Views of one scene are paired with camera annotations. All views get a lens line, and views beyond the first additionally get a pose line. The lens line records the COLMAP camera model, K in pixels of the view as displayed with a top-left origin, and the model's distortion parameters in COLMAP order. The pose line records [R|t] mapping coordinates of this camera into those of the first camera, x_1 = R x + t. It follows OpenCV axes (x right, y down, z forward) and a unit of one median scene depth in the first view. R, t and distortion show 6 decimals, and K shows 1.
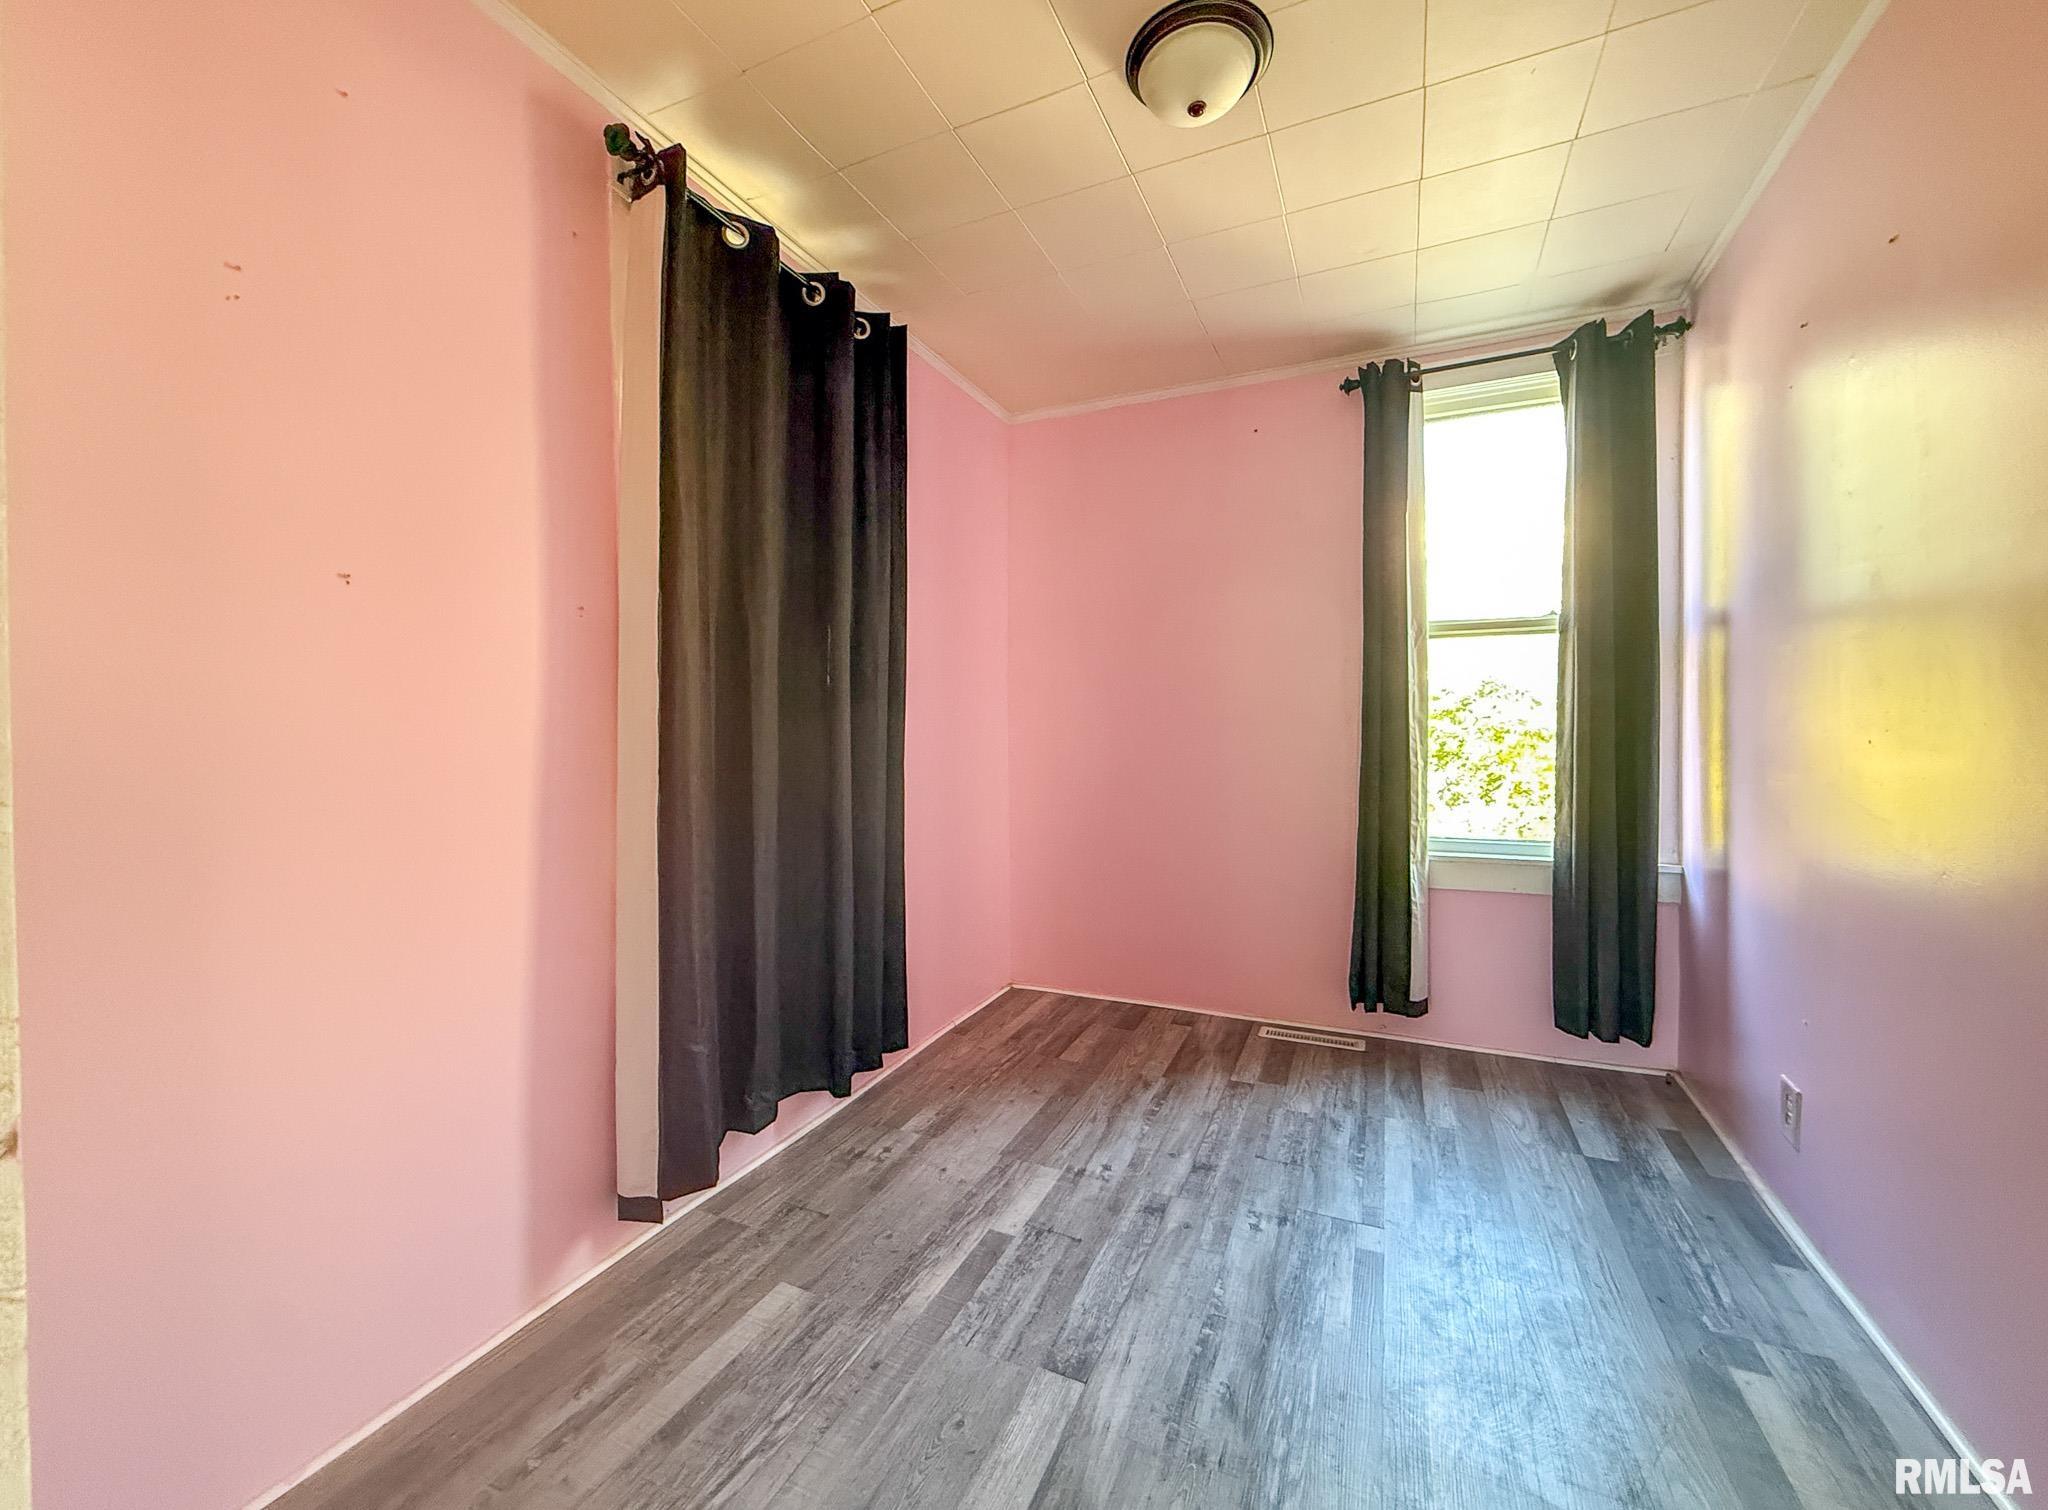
lens RADIAL K [[830.9, 0, 1021.7], [0, 830.9, 744.7], [0, 0, 1]] dist [-0.000146, 0.000121]
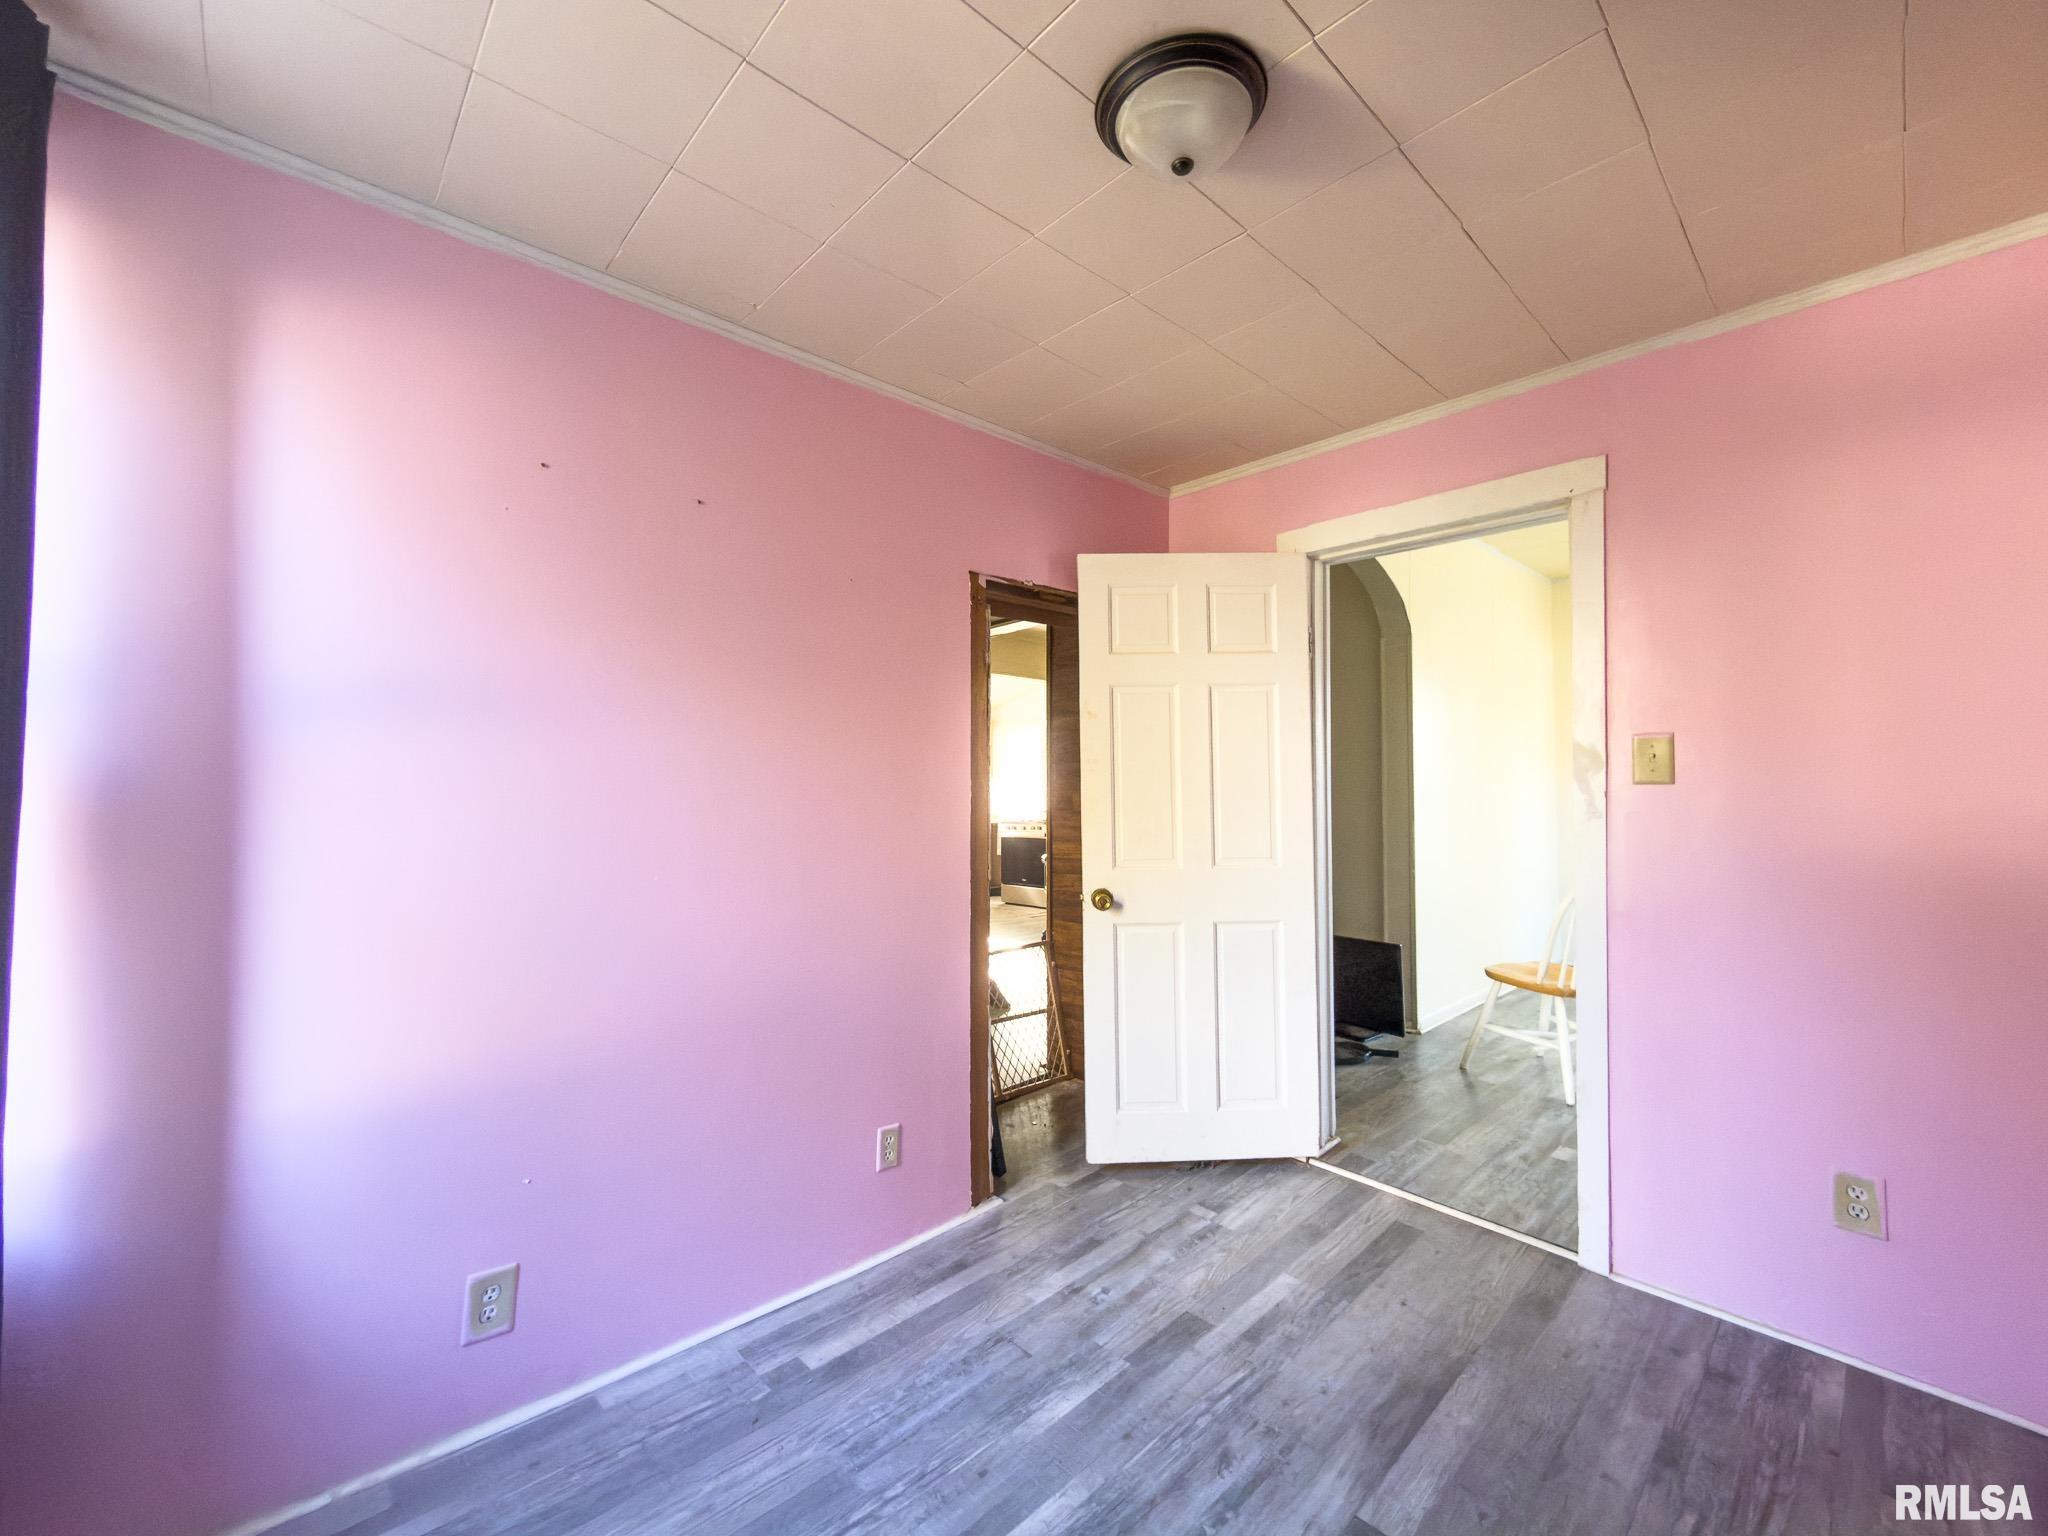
lens RADIAL K [[830.9, 0, 1024.3], [0, 830.9, 767.8], [0, 0, 1]] dist [-0.000146, 0.000121]
pose [[-0.923122, 0.011056, 0.384349, 0.050421], [0.007470, 0.999914, -0.010820, -0.169350], [-0.384436, -0.007117, -0.923124, 2.172420]]
